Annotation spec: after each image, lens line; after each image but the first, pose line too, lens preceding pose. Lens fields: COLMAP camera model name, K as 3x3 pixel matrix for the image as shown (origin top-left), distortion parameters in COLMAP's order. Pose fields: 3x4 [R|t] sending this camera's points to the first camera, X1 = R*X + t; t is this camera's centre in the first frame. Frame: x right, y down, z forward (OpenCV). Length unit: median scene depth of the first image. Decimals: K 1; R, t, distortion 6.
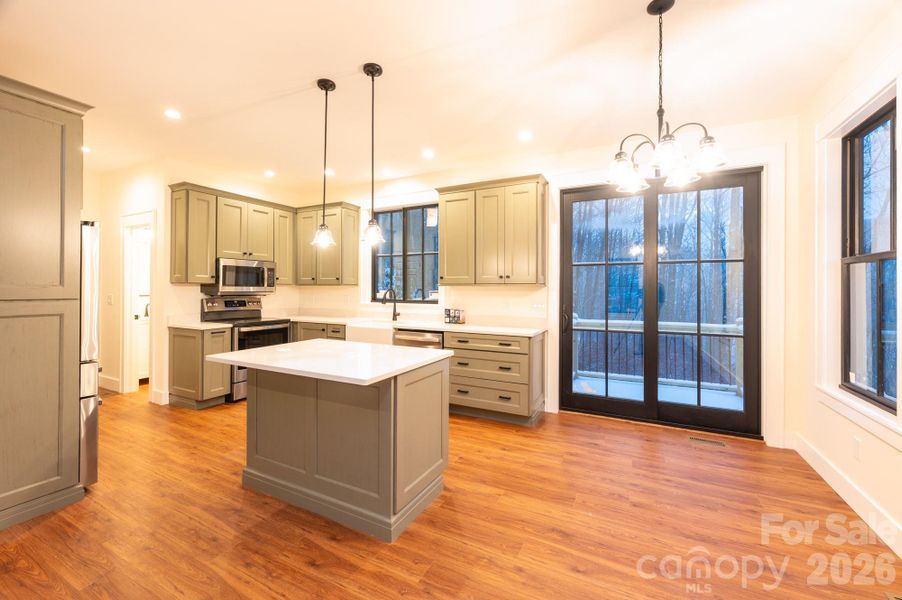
lens RADIAL K [[366.3, 0, 453.7], [0, 366.3, 287.5], [0, 0, 1]] dist [-0.002771, -0.000384]
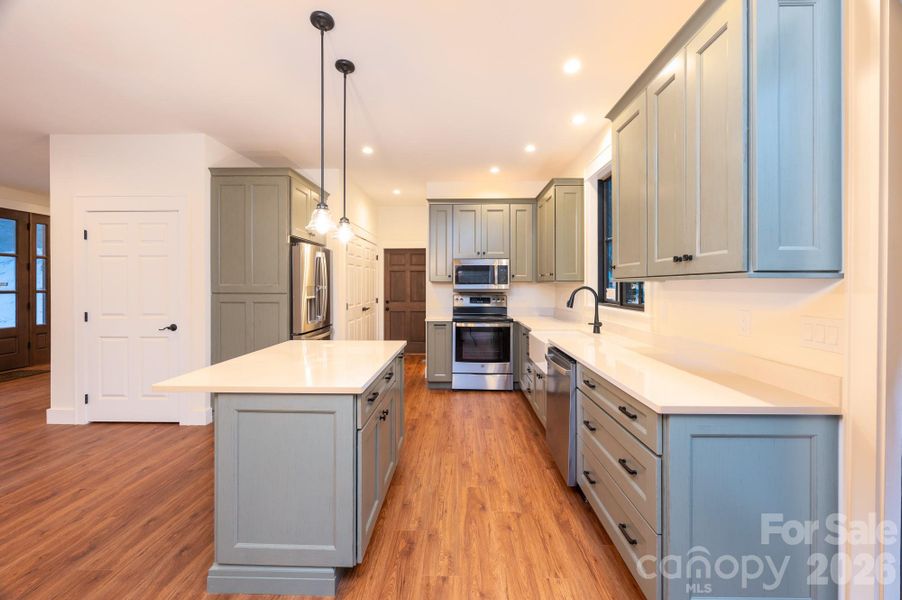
lens RADIAL K [[360.8, 0, 450.5], [0, 360.8, 287.2], [0, 0, 1]] dist [0.000141, -0.000091]
pose [[0.432054, 0.001342, -0.901847, 0.403312], [0.005588, 0.999976, 0.004165, 0.001377], [0.901830, -0.006839, 0.432036, 0.573744]]
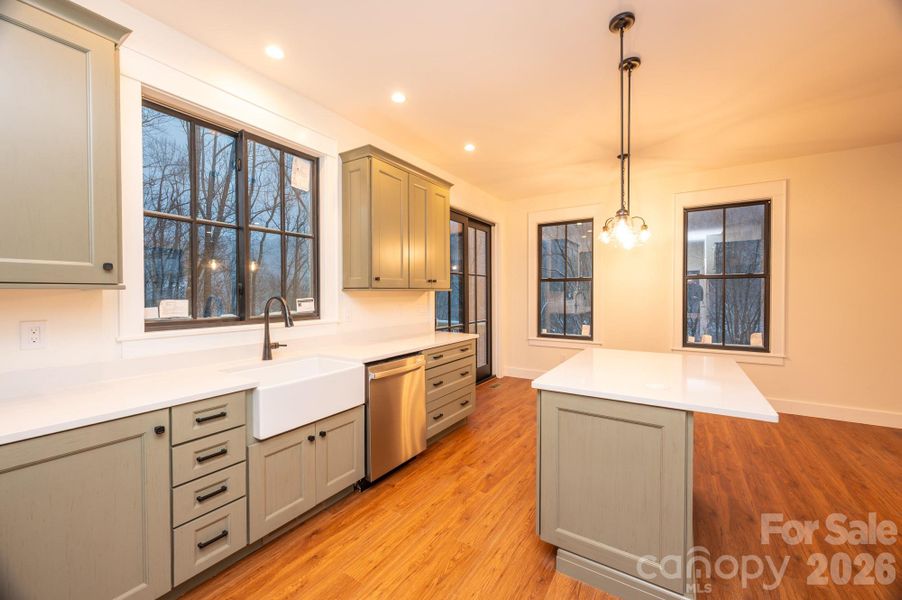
lens RADIAL K [[355.2, 0, 451.0], [0, 355.2, 300.0], [0, 0, 1]] dist [-0.005963, -0.000120]
pose [[0.098434, -0.024362, 0.994845, -0.756024], [-0.001480, 0.999696, 0.024627, -0.003193], [-0.995143, -0.003897, 0.098368, 0.868455]]
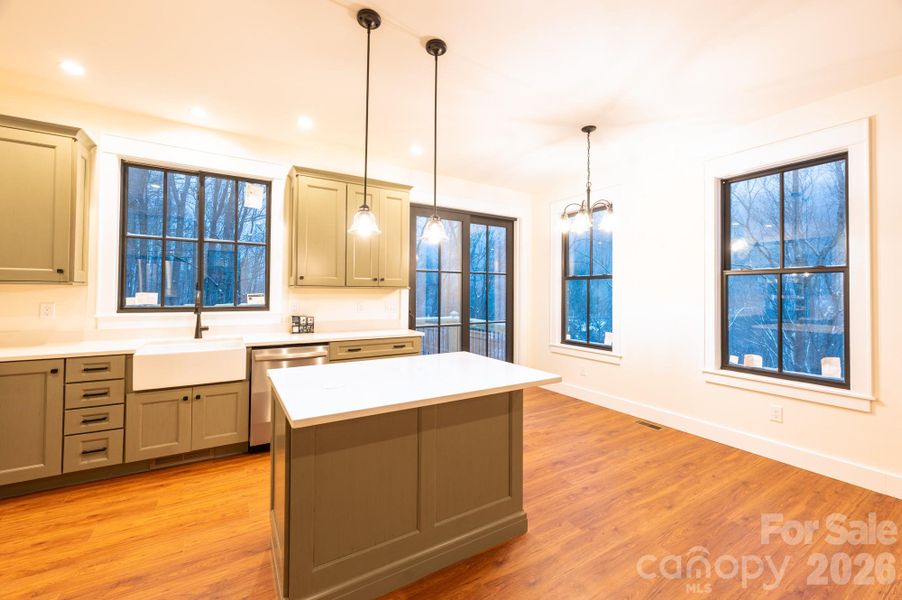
lens RADIAL K [[366.3, 0, 453.7], [0, 366.3, 287.5], [0, 0, 1]] dist [-0.002771, -0.000384]
pose [[0.519409, 0.011712, 0.854446, -0.603536], [-0.010563, 0.999918, -0.007285, -0.002705], [-0.854461, -0.005242, 0.519490, 0.315182]]
